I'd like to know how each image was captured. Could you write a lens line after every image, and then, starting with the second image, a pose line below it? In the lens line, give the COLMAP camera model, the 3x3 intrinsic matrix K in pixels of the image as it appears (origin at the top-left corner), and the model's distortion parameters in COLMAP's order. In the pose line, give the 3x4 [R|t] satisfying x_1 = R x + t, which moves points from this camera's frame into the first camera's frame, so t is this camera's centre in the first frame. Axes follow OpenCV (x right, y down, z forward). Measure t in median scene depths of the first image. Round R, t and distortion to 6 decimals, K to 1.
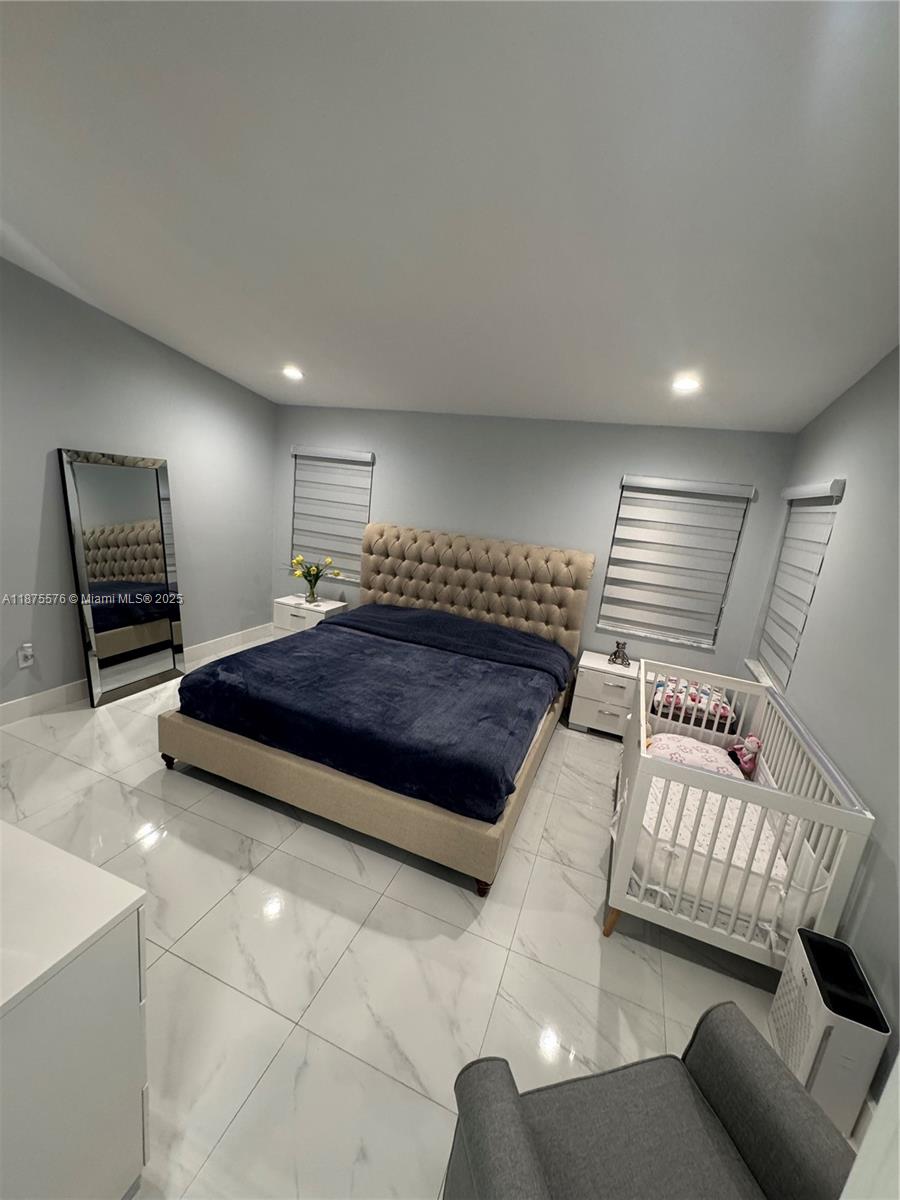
lens RADIAL K [[485.6, 0, 451.2], [0, 485.6, 591.4], [0, 0, 1]] dist [0.017828, -0.000077]
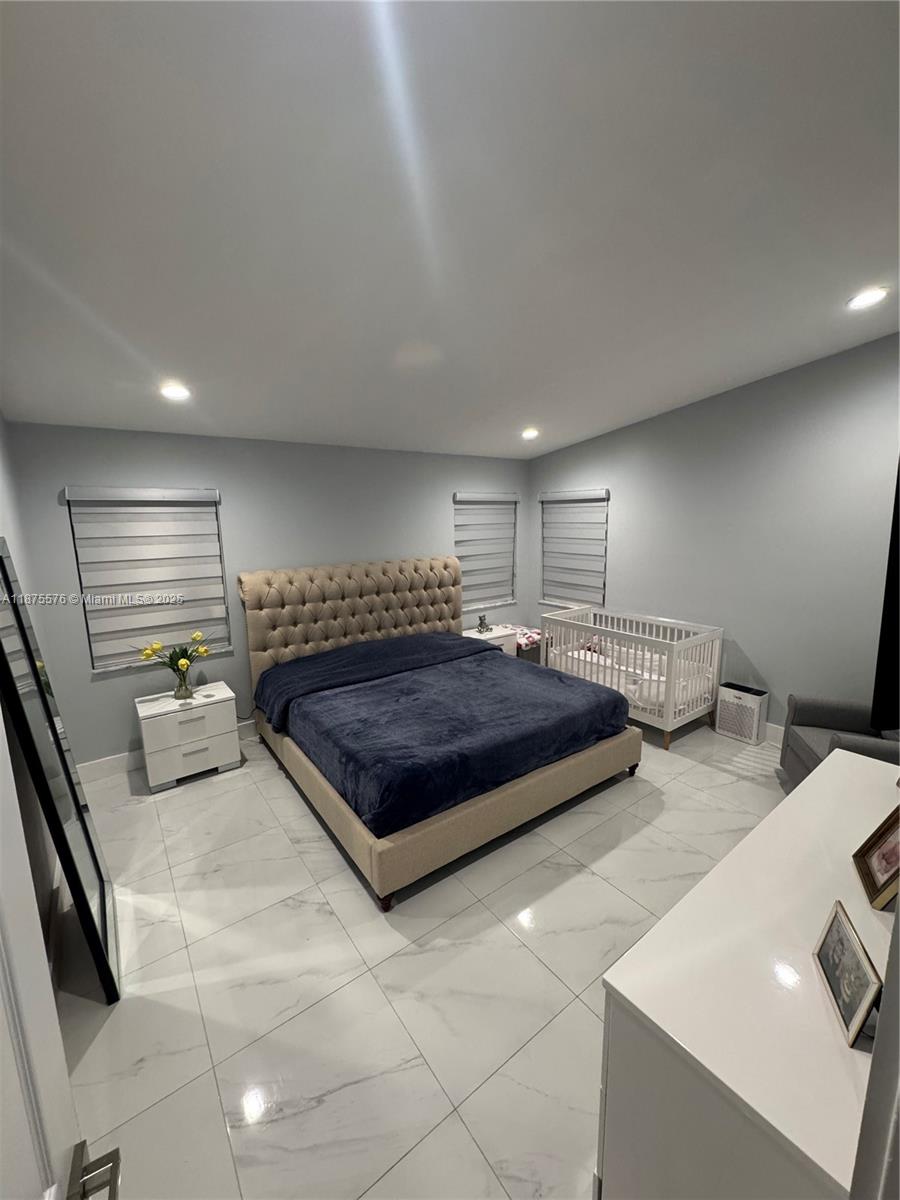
lens RADIAL K [[478.6, 0, 451.7], [0, 478.6, 598.6], [0, 0, 1]] dist [-0.002726, 0.000579]
pose [[0.531458, -0.257786, 0.806907, -0.794992], [0.251614, 0.957617, 0.140212, -0.156655], [-0.808853, 0.128513, 0.573796, 0.324984]]
